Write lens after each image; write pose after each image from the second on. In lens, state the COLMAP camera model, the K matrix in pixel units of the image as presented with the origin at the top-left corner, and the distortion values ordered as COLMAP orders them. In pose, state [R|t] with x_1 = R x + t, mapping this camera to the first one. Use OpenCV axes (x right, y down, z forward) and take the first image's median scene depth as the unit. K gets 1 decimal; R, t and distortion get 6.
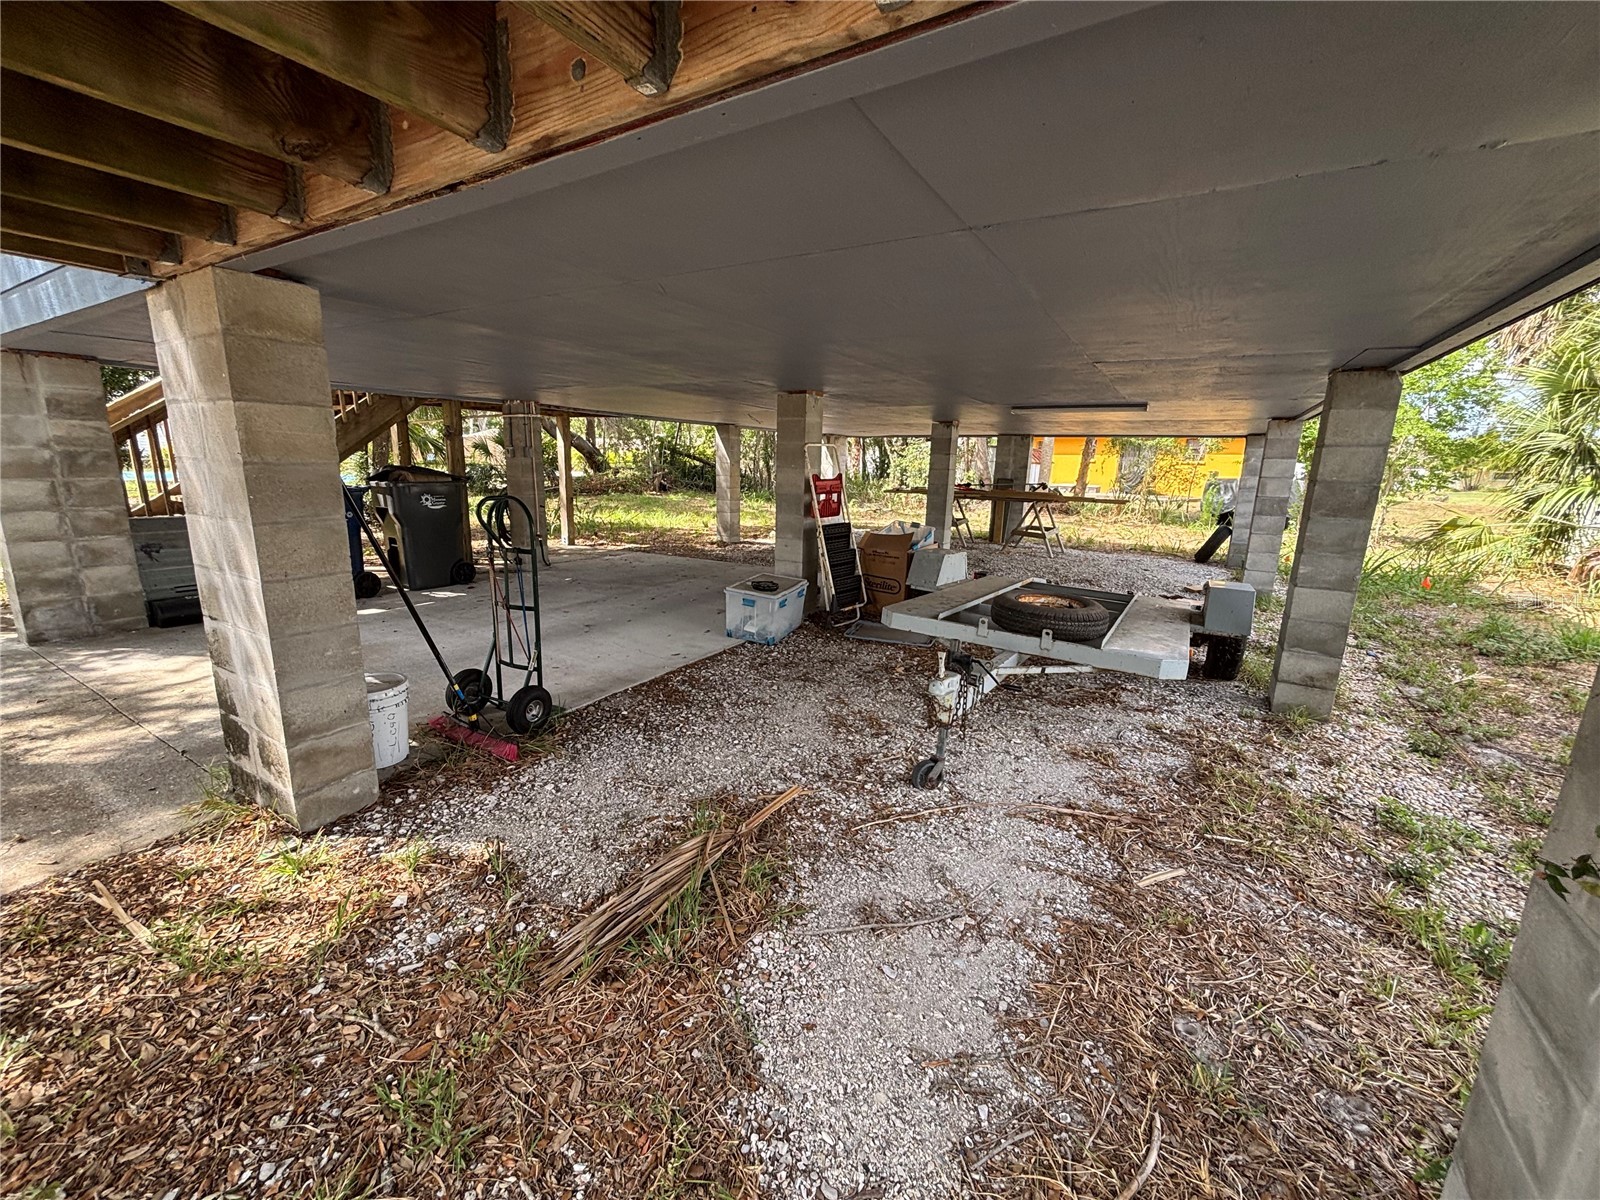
lens RADIAL K [[644.2, 0, 800.0], [0, 644.2, 600.0], [0, 0, 1]] dist [0.001676, -0.000302]
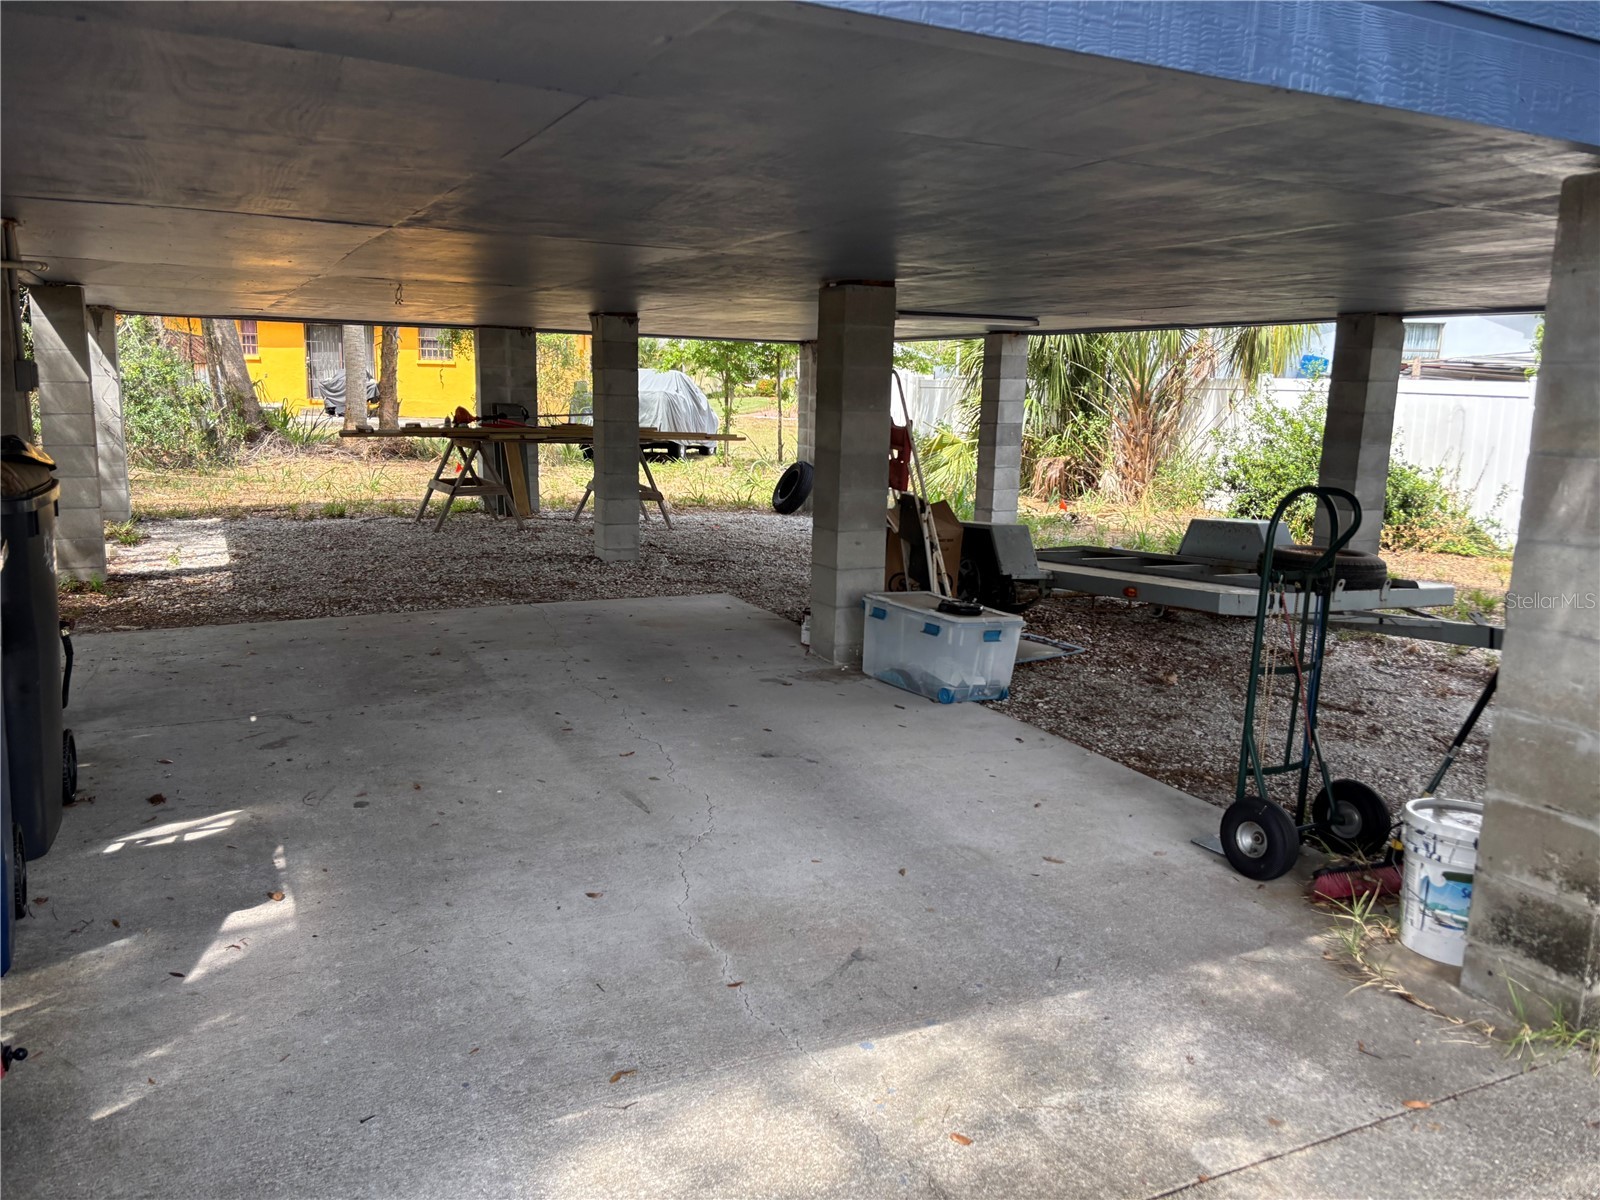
lens RADIAL K [[1225.1, 0, 800.0], [0, 1225.1, 600.0], [0, 0, 1]] dist [0.036010, -0.065513]
pose [[0.530325, -0.159405, 0.832673, -0.988337], [0.167887, 0.982460, 0.081153, -0.134365], [-0.831005, 0.096758, 0.547786, 0.452509]]
